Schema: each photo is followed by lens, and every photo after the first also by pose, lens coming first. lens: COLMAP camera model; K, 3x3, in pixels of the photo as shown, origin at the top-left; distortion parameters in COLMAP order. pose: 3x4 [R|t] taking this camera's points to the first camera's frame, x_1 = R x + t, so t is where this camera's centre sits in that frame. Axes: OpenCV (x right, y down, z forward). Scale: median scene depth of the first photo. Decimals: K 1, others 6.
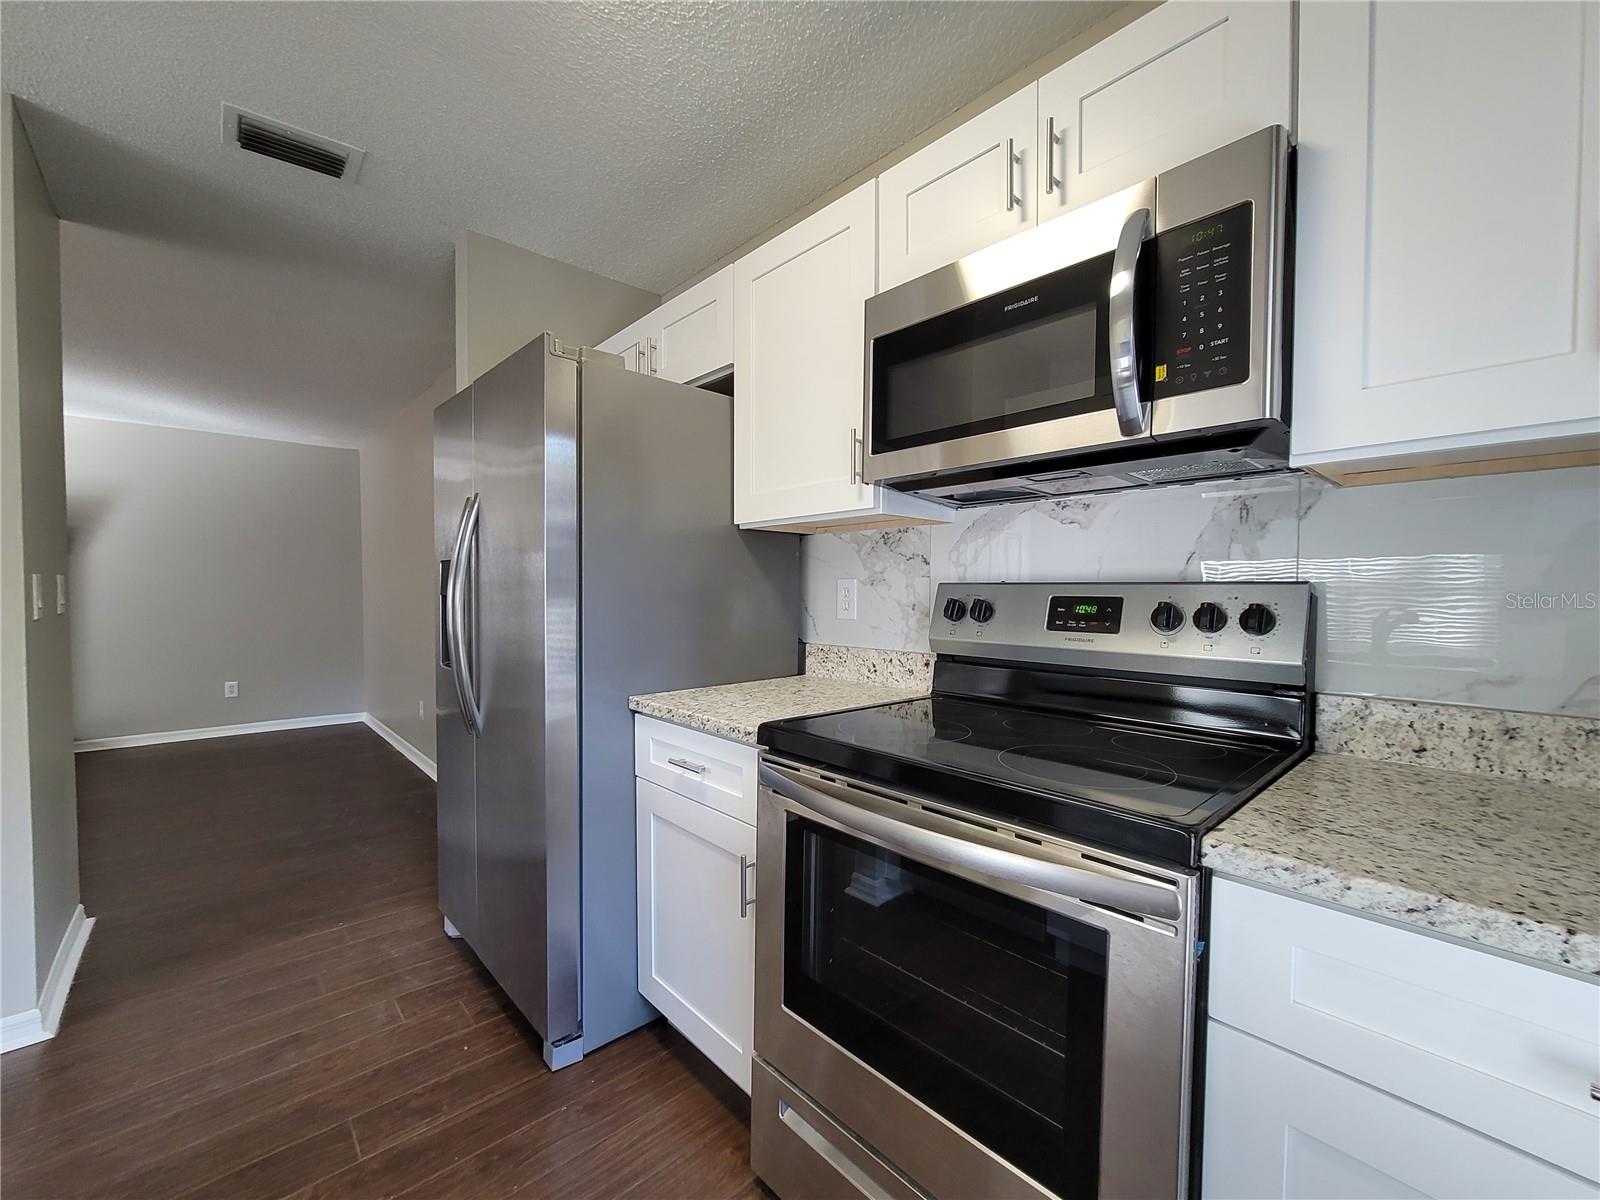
lens RADIAL K [[655.3, 0, 791.8], [0, 655.3, 600.5], [0, 0, 1]] dist [-0.002243, 0.001365]
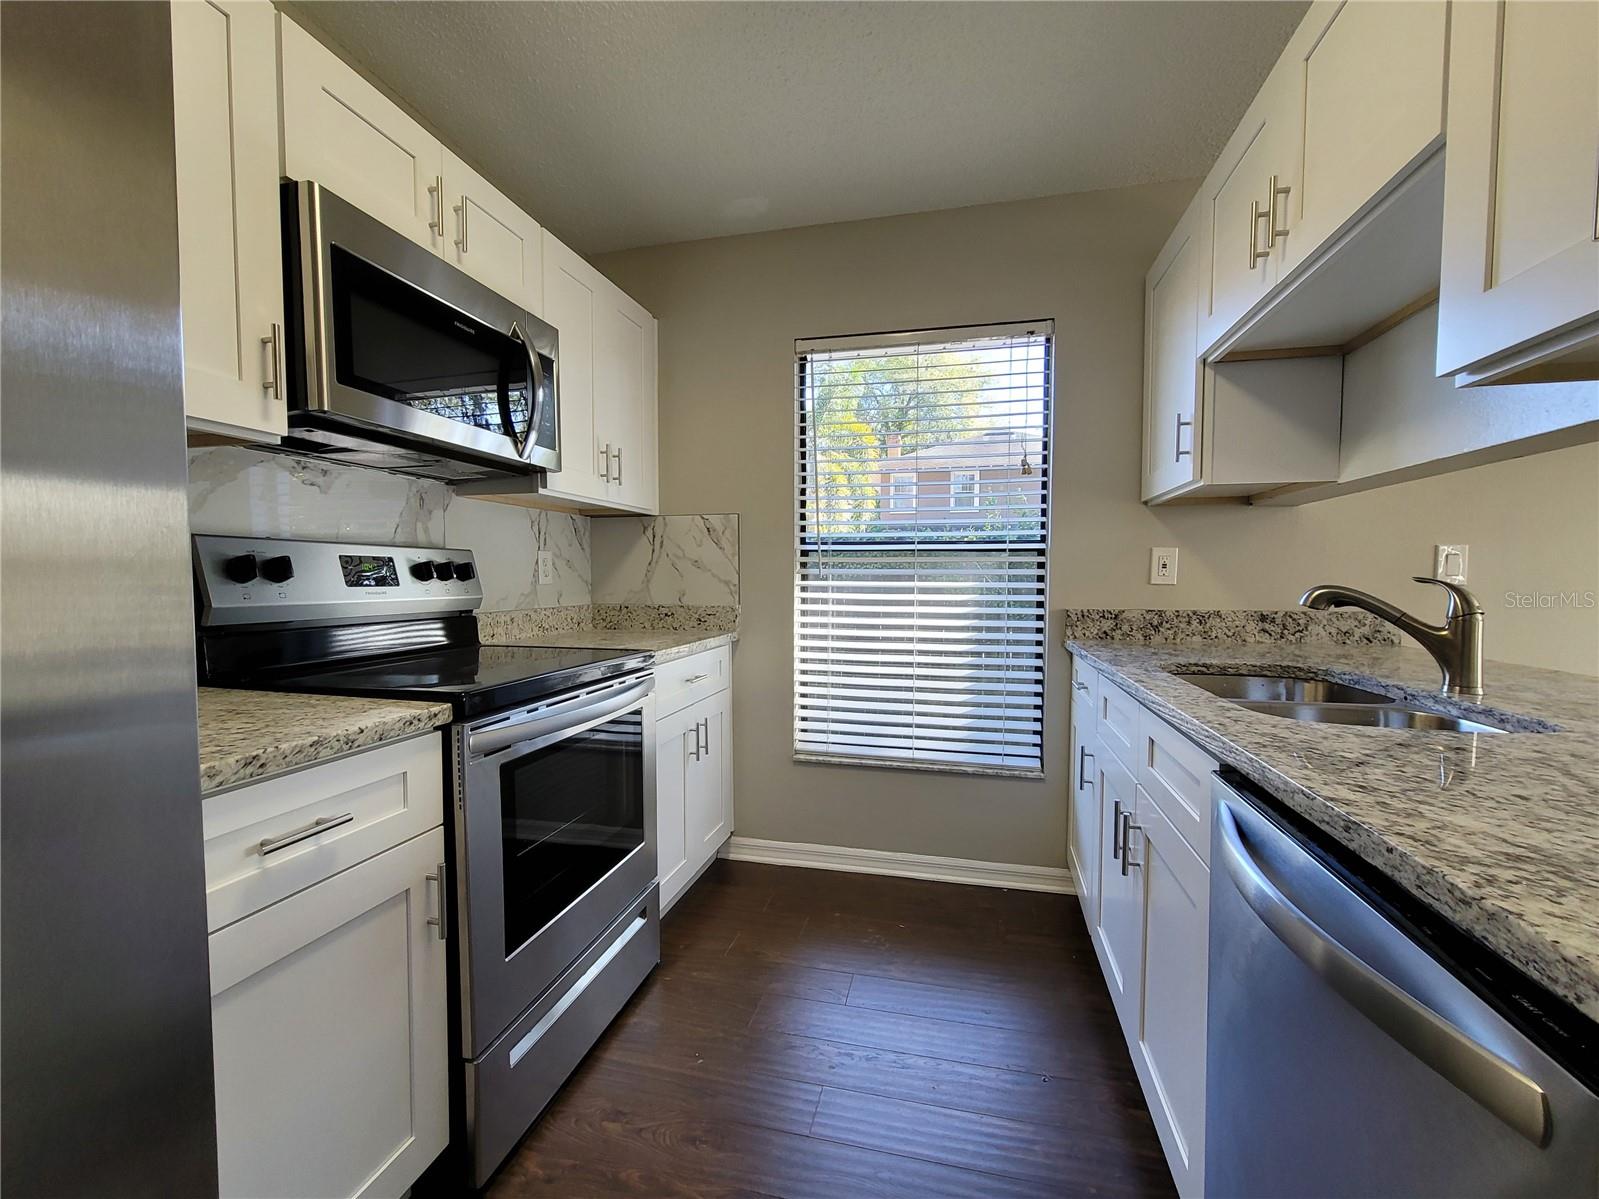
lens RADIAL K [[654.9, 0, 795.1], [0, 654.9, 600.7], [0, 0, 1]] dist [-0.002243, 0.001365]
pose [[-0.573158, -0.034437, 0.818721, -0.882306], [0.002924, 0.999024, 0.044068, 0.022754], [-0.819440, 0.027652, -0.572498, 0.981072]]
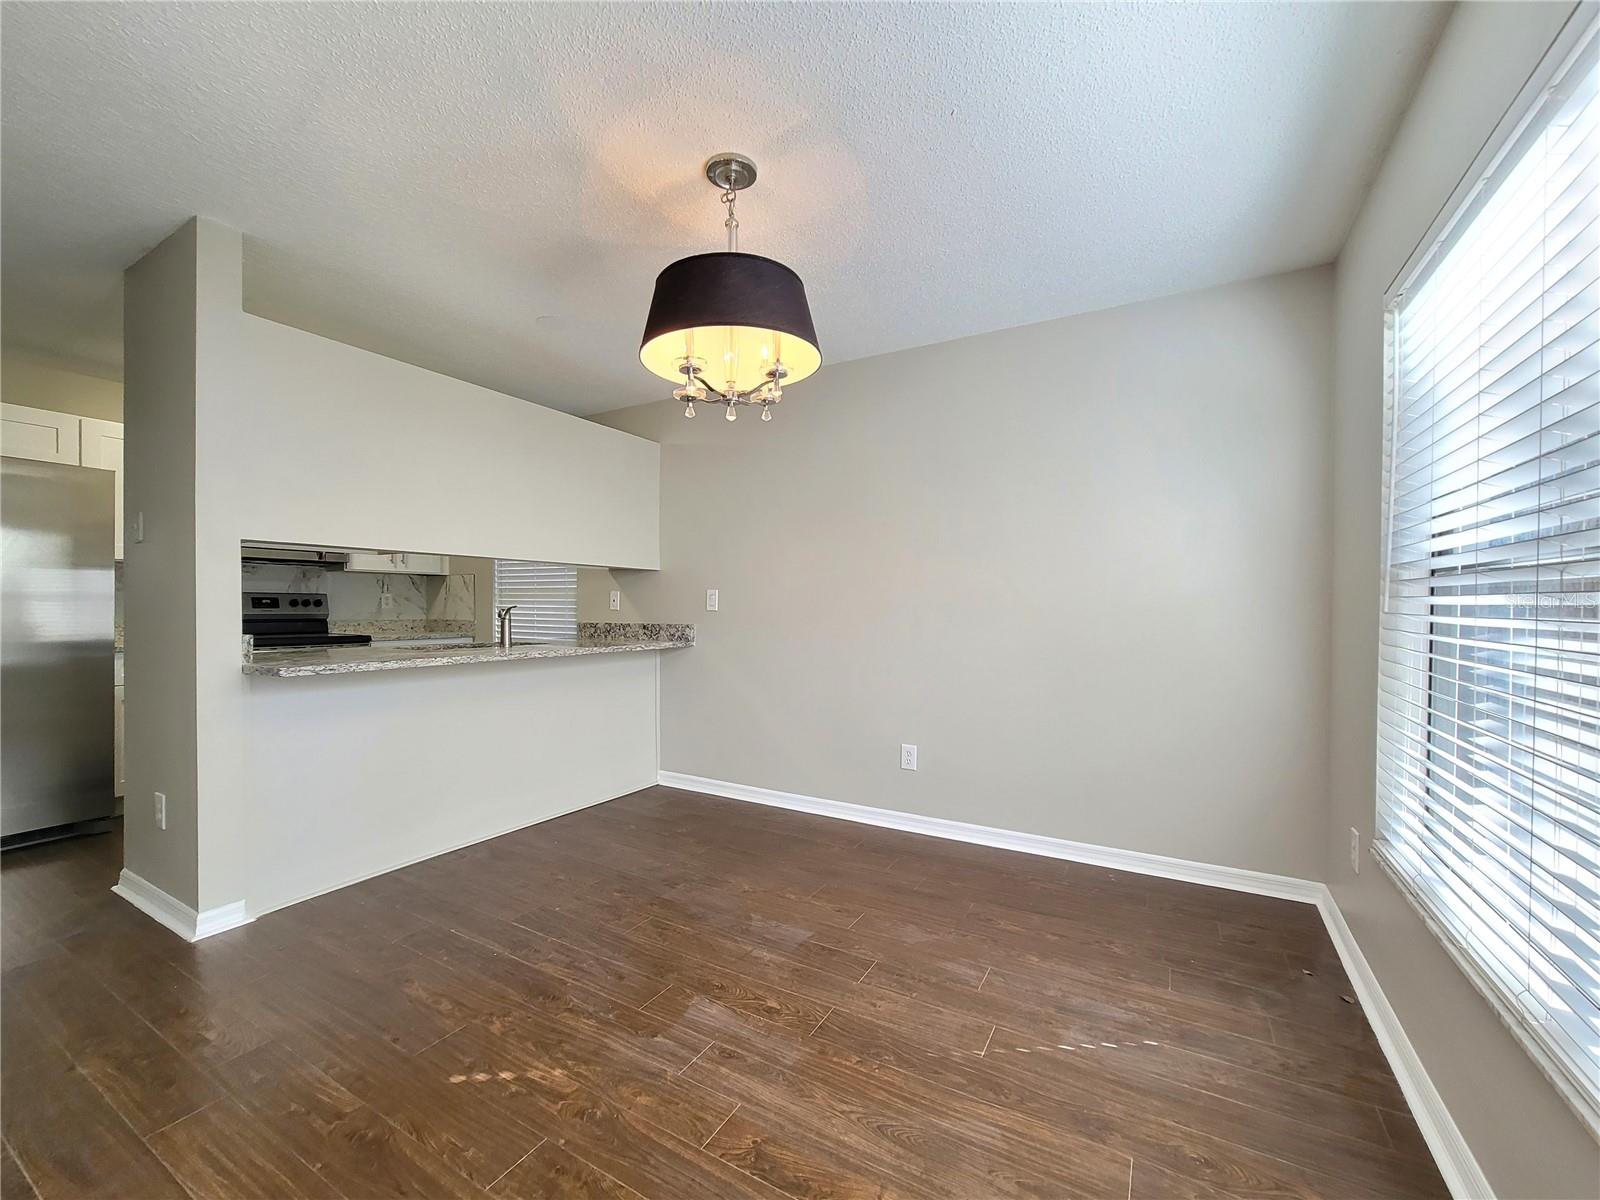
lens RADIAL K [[655.3, 0, 803.1], [0, 655.3, 593.2], [0, 0, 1]] dist [-0.002243, 0.001365]
pose [[-0.329410, 0.018257, 0.944011, -3.192053], [0.000718, 0.999818, -0.019085, 0.034988], [-0.944187, -0.005610, -0.329363, -0.387201]]
